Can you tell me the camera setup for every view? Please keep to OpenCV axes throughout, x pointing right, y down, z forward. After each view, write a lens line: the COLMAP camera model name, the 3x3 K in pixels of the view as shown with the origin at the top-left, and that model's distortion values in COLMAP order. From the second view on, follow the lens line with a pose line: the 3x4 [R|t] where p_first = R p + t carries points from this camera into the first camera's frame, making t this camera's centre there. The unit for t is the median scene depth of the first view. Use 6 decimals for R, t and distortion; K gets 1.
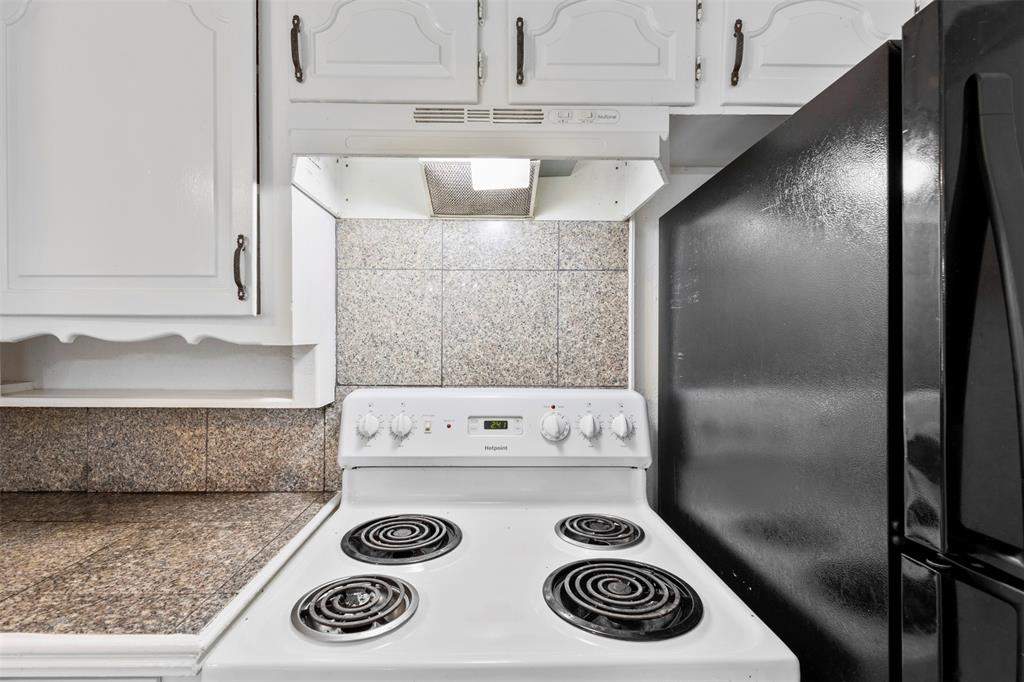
lens RADIAL K [[488.1, 0, 508.4], [0, 488.1, 344.3], [0, 0, 1]] dist [0.003172, 0.000096]
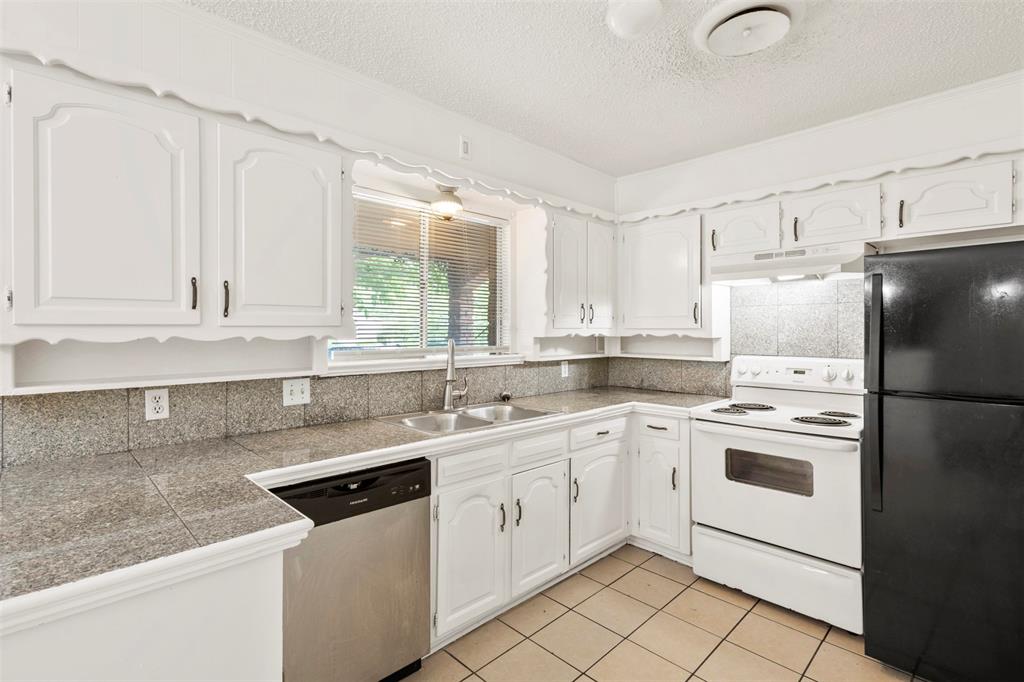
lens RADIAL K [[476.5, 0, 503.0], [0, 476.5, 333.4], [0, 0, 1]] dist [0.009408, -0.000136]
pose [[0.663125, -0.002686, -0.748504, 0.760344], [-0.000163, 0.999993, -0.003733, -0.012760], [0.748509, 0.002598, 0.663120, -1.609265]]
